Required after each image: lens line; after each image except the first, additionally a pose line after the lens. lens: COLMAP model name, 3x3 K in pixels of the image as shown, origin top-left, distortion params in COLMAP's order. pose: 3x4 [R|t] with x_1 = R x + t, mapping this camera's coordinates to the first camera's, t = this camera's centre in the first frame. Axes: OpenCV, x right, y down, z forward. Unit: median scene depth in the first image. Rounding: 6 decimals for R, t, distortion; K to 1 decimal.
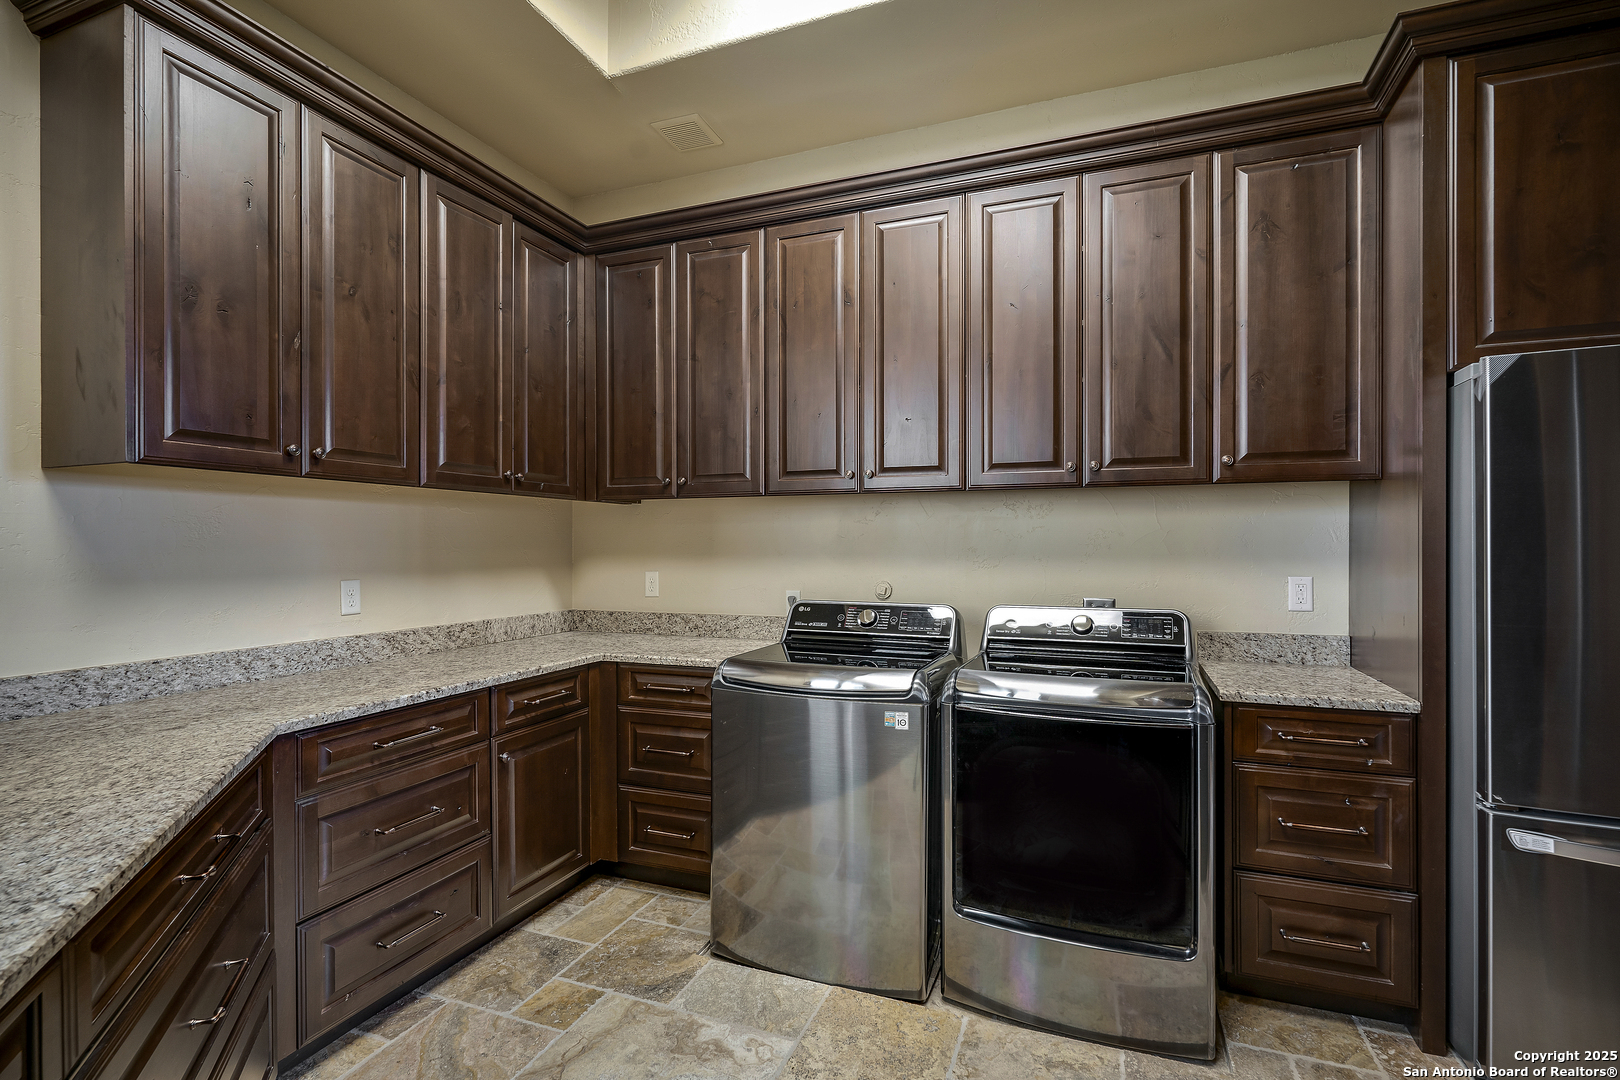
lens RADIAL K [[759.0, 0, 810.0], [0, 759.0, 540.0], [0, 0, 1]] dist [0.001140, 0.000403]
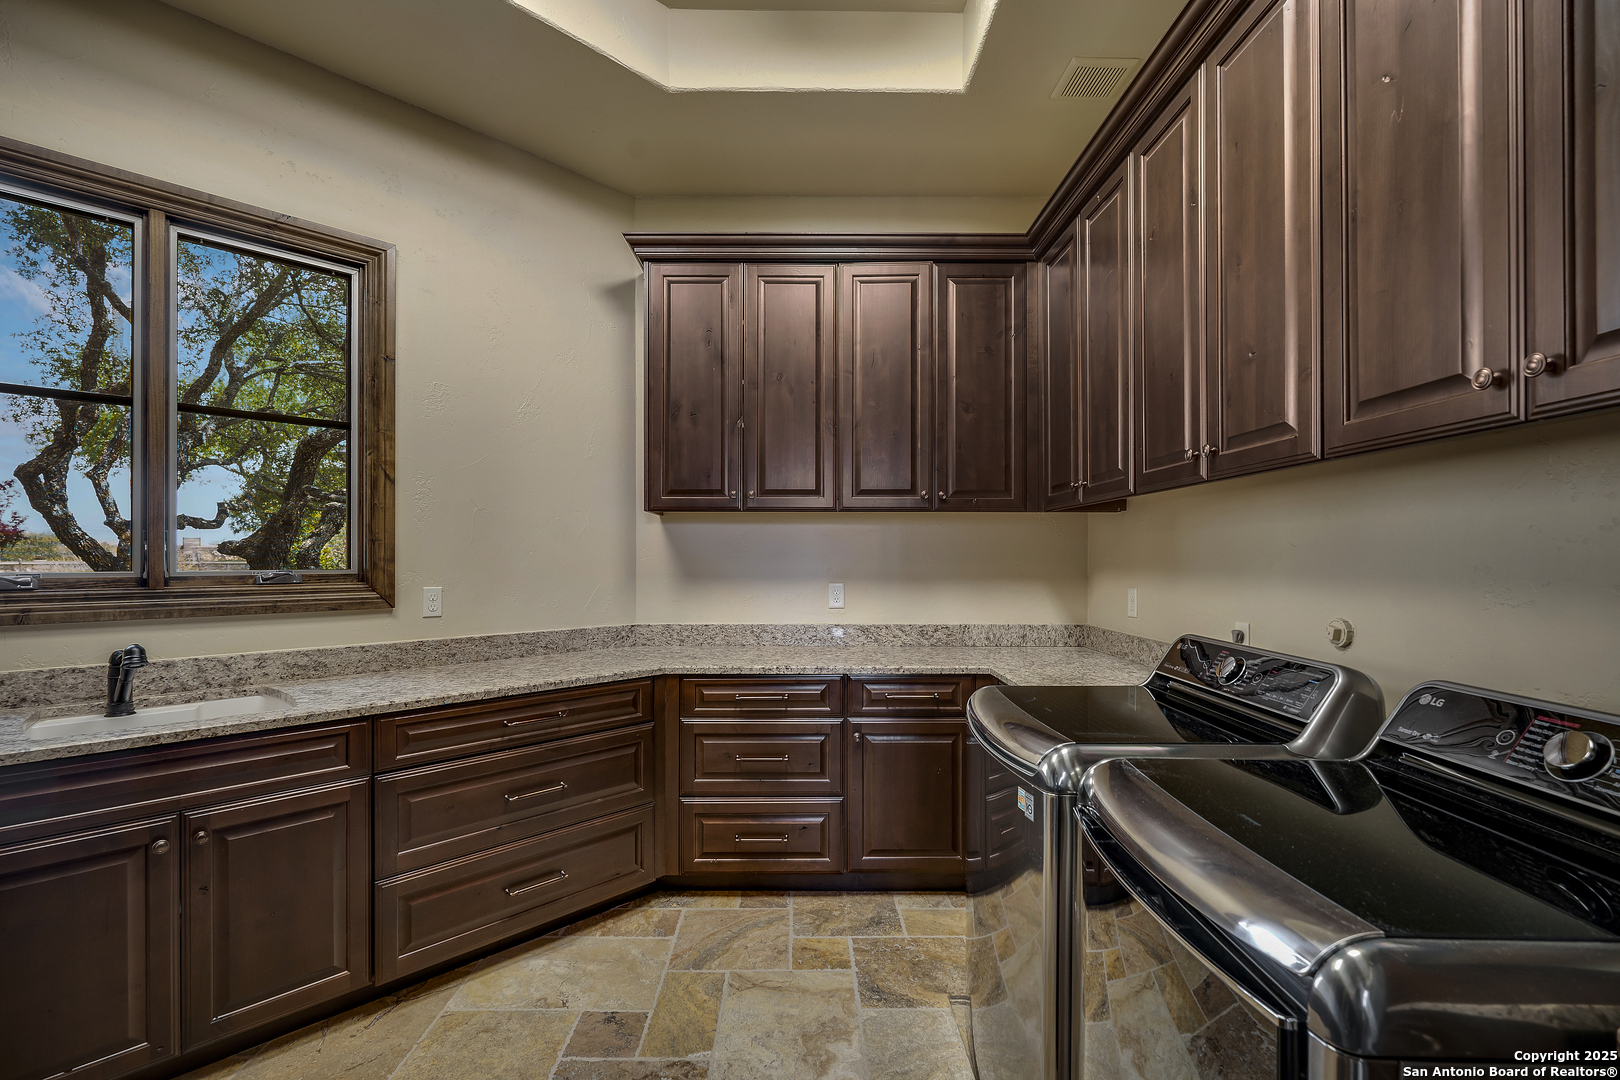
lens RADIAL K [[723.4, 0, 809.3], [0, 723.4, 551.0], [0, 0, 1]] dist [-0.001027, 0.000014]
pose [[0.373947, -0.003807, -0.927442, 0.607781], [0.004821, 0.999986, -0.002162, -0.001302], [0.927438, -0.003662, 0.373960, 0.504795]]
